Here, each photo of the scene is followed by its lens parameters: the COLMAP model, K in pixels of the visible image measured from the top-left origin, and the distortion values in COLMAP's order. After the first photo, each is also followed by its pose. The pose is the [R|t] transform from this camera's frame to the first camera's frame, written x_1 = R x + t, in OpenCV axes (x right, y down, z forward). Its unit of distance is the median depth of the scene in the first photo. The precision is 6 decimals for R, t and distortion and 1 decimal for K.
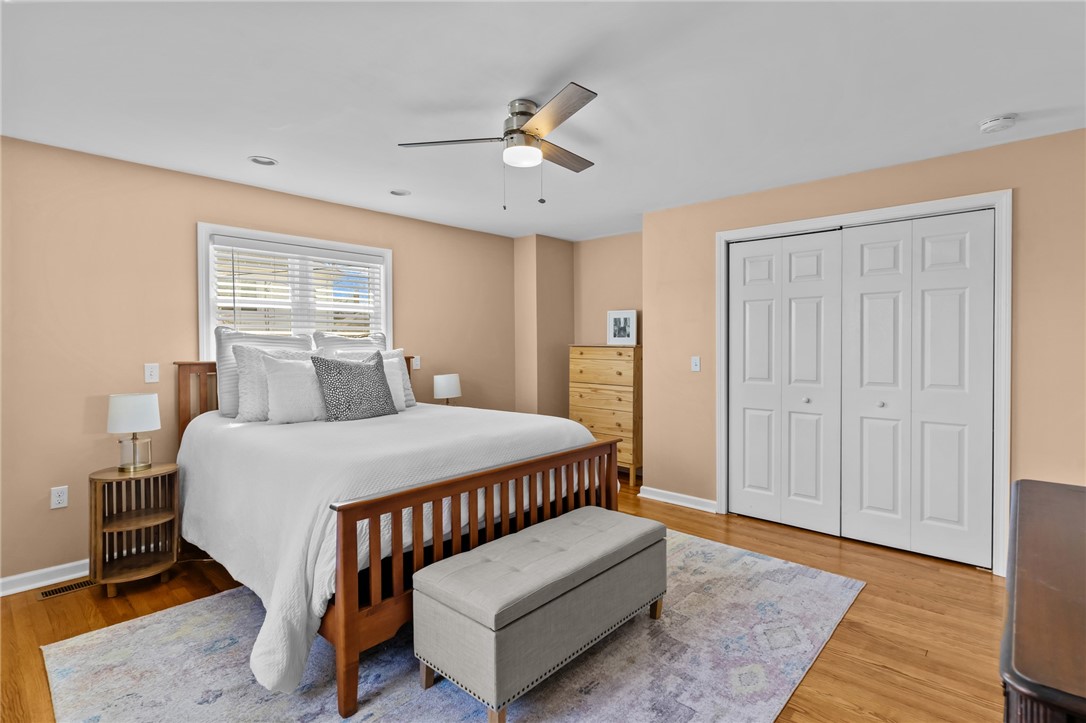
lens RADIAL K [[525.1, 0, 544.2], [0, 525.1, 357.8], [0, 0, 1]] dist [0.003775, 0.000460]
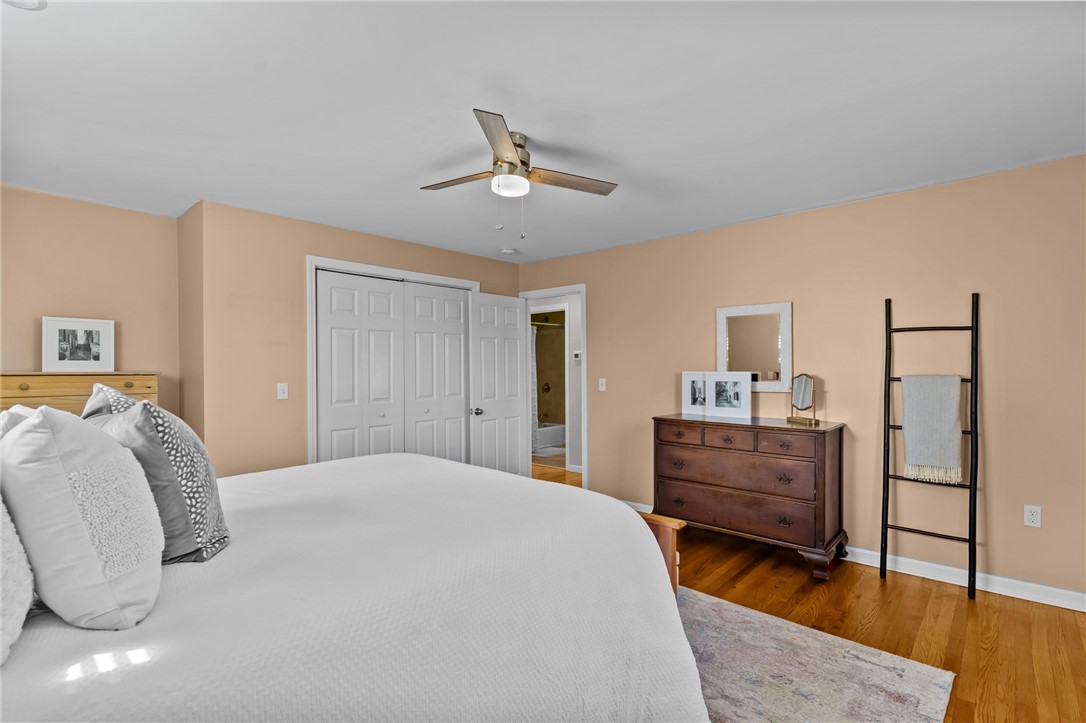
lens RADIAL K [[531.9, 0, 542.2], [0, 531.9, 377.0], [0, 0, 1]] dist [0.001407, -0.000225]
pose [[-0.002216, -0.014521, 0.999892, -0.723604], [0.033762, 0.999323, 0.014587, -0.012515], [-0.999427, 0.033790, -0.001725, 0.618916]]
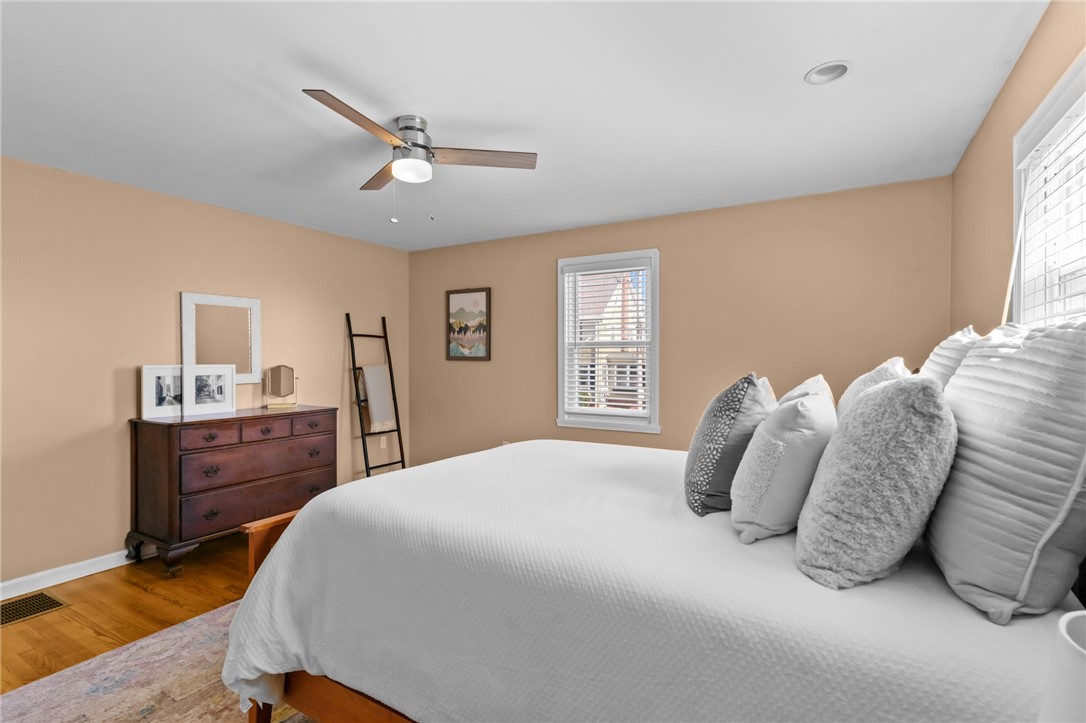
lens RADIAL K [[525.1, 0, 544.2], [0, 525.1, 357.8], [0, 0, 1]] dist [0.003775, 0.000460]
pose [[-0.970903, 0.003835, -0.239441, -0.021992], [-0.002417, 0.999664, 0.025811, -0.034935], [0.239460, 0.025639, -0.970568, 1.351103]]
